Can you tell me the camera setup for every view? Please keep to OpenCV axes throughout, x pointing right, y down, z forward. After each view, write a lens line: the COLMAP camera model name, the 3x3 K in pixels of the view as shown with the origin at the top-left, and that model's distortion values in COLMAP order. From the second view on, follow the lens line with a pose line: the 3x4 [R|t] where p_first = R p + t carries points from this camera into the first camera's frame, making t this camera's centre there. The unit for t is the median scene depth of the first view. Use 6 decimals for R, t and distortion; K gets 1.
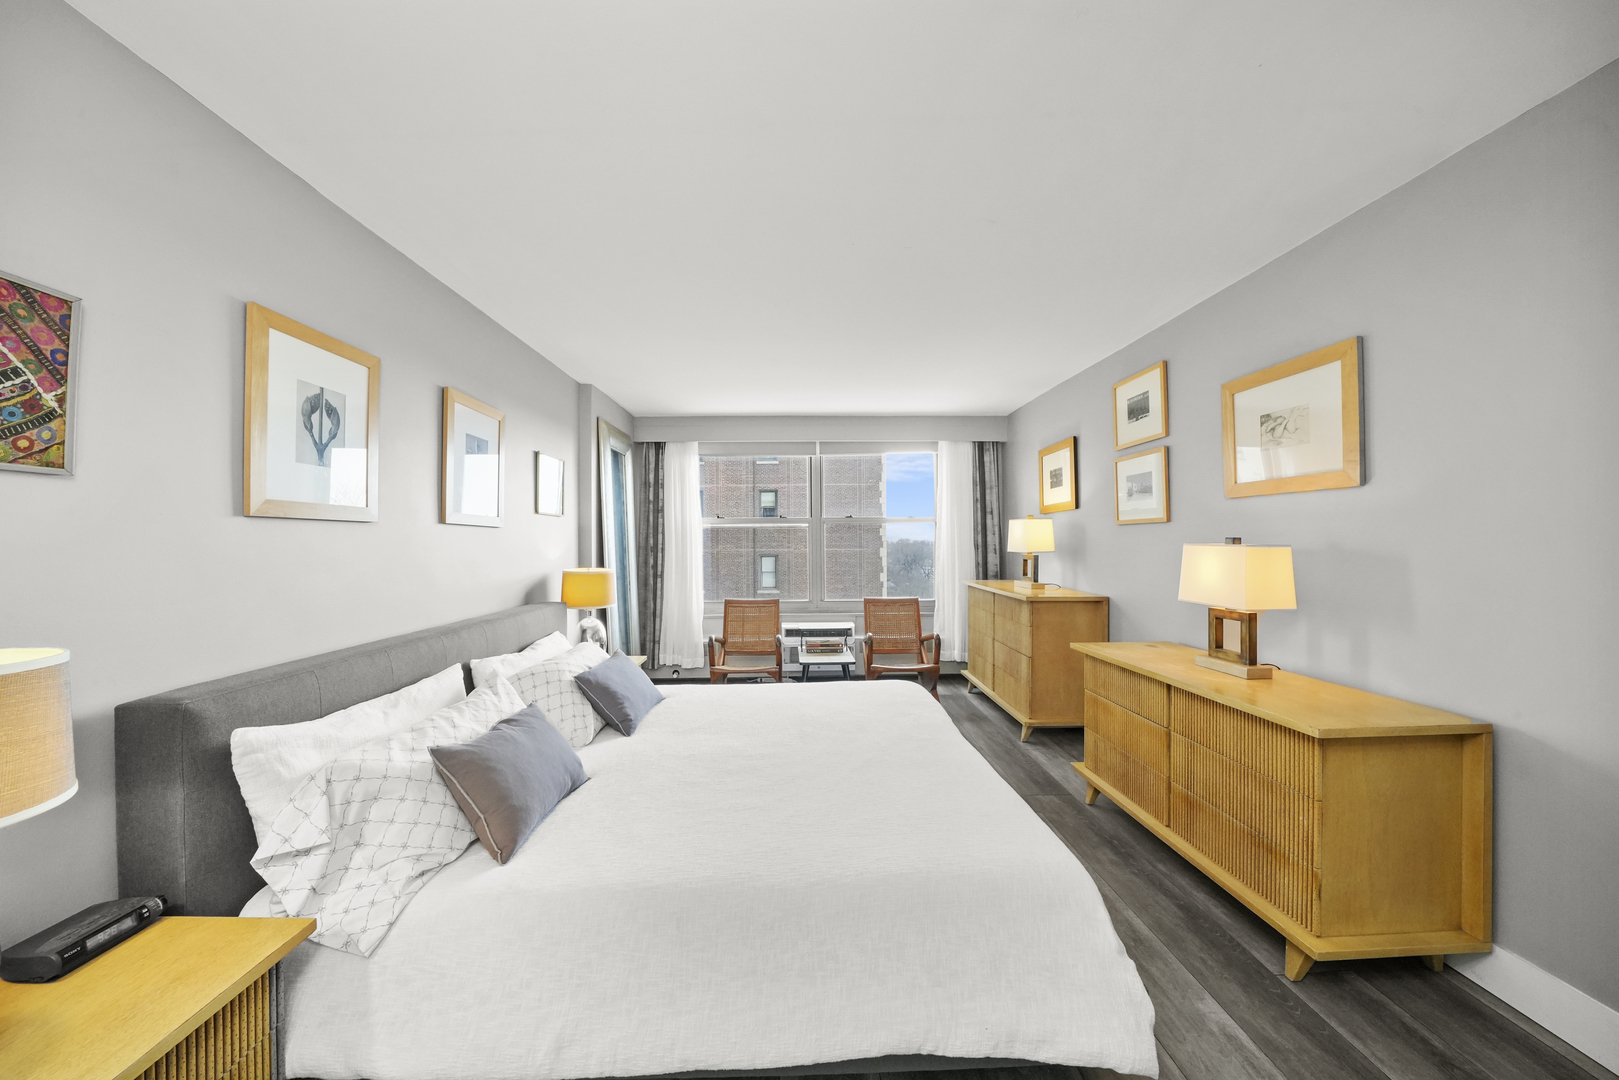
lens RADIAL K [[568.3, 0, 804.0], [0, 568.3, 535.5], [0, 0, 1]] dist [-0.008113, 0.000033]
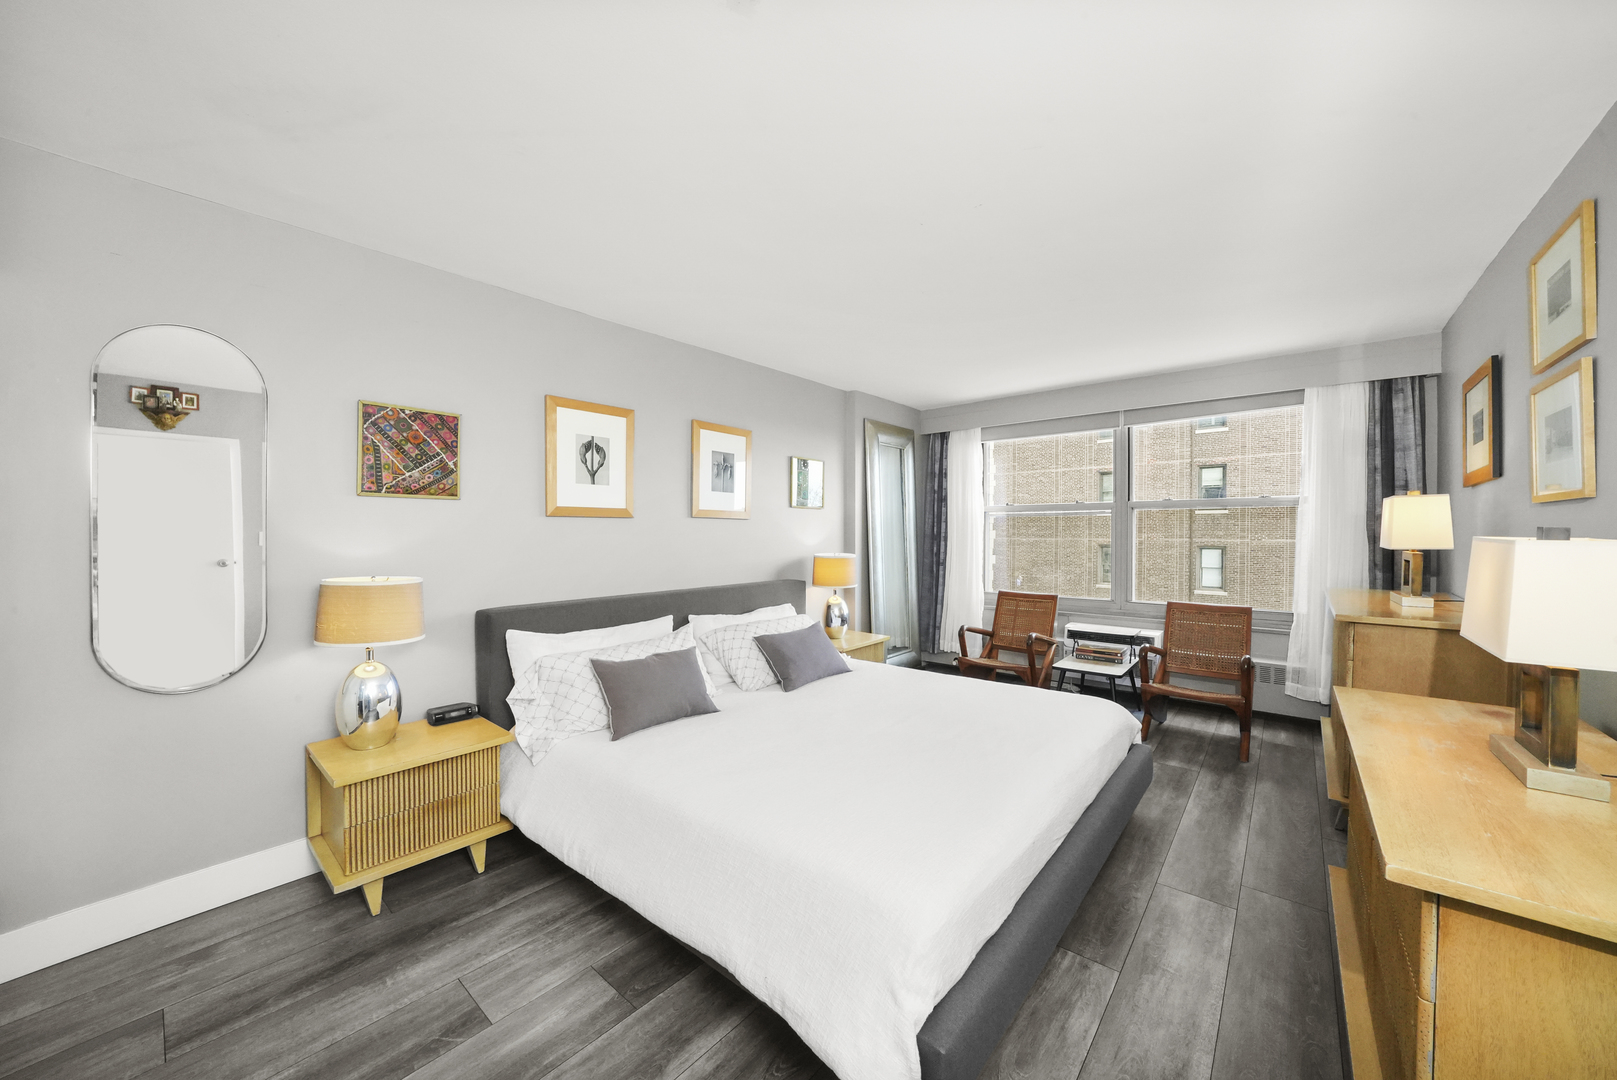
lens RADIAL K [[584.7, 0, 805.8], [0, 584.7, 541.0], [0, 0, 1]] dist [-0.016014, 0.000310]
pose [[0.747418, 0.014800, -0.664189, 0.286285], [0.005627, 0.999575, 0.028606, -0.001272], [0.664330, -0.025118, 0.747017, 0.055625]]
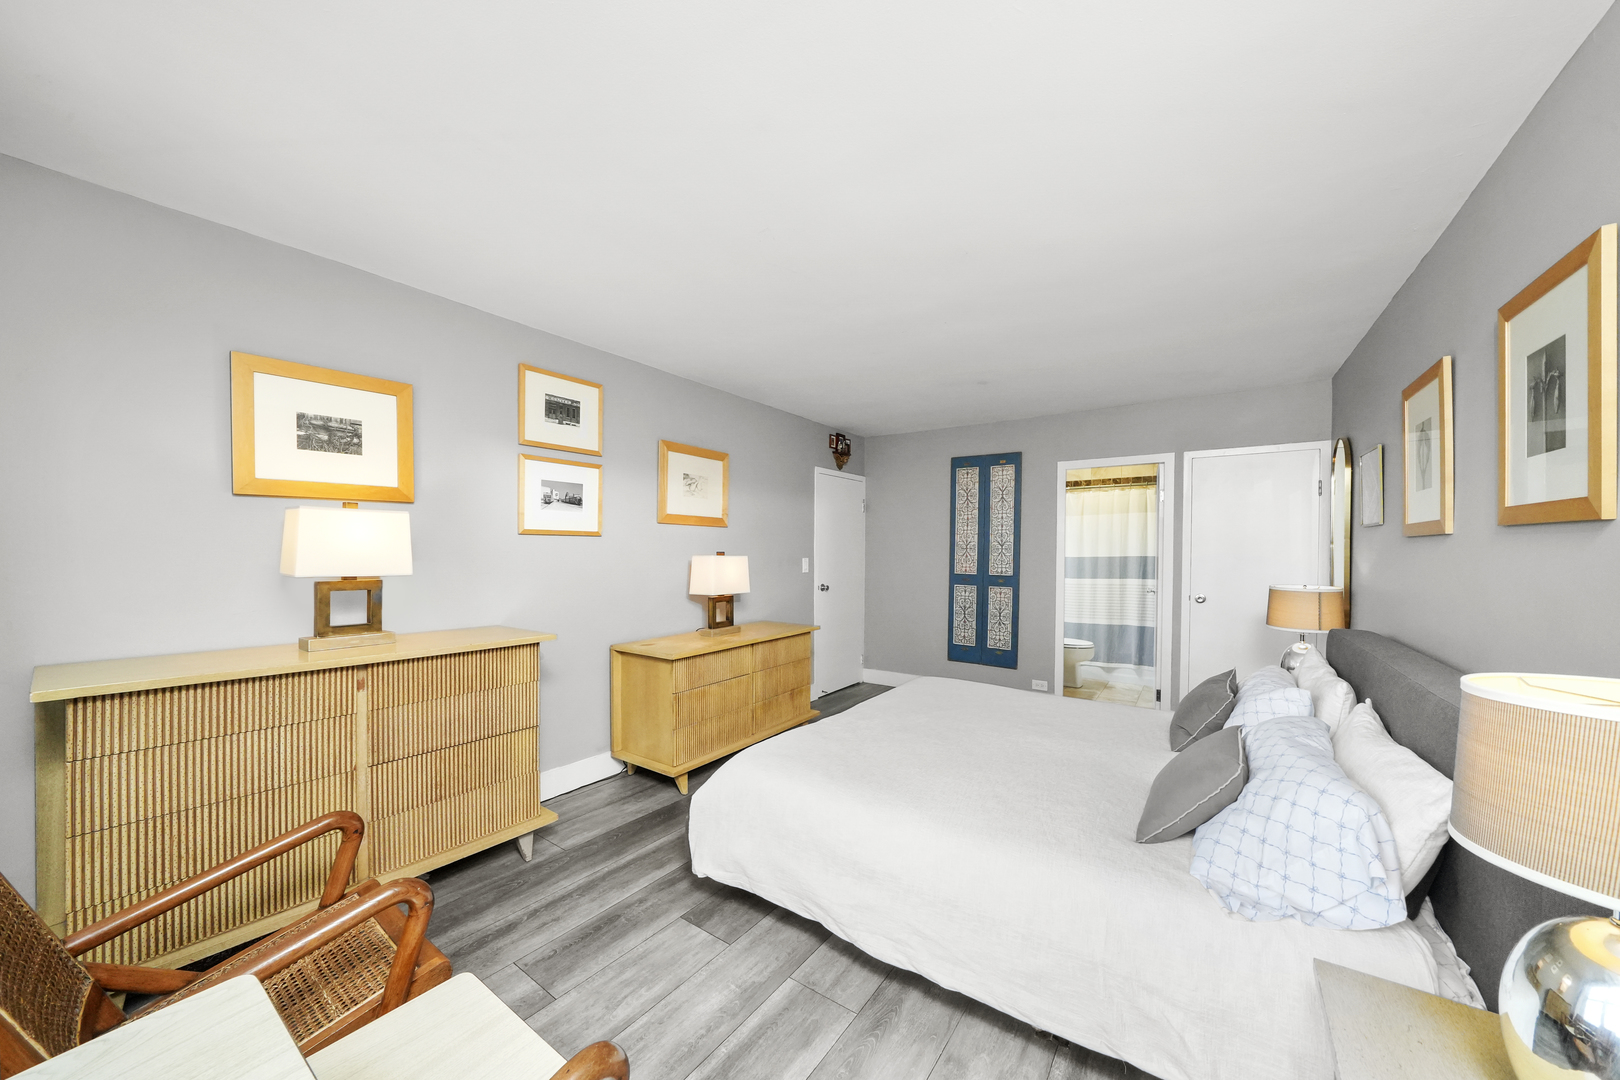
lens RADIAL K [[568.7, 0, 804.5], [0, 568.7, 535.5], [0, 0, 1]] dist [-0.008113, 0.000033]
pose [[-0.801262, 0.018145, 0.598039, -0.197290], [-0.006955, 0.999190, -0.039635, 0.009360], [-0.598273, -0.035918, -0.800487, 1.051420]]
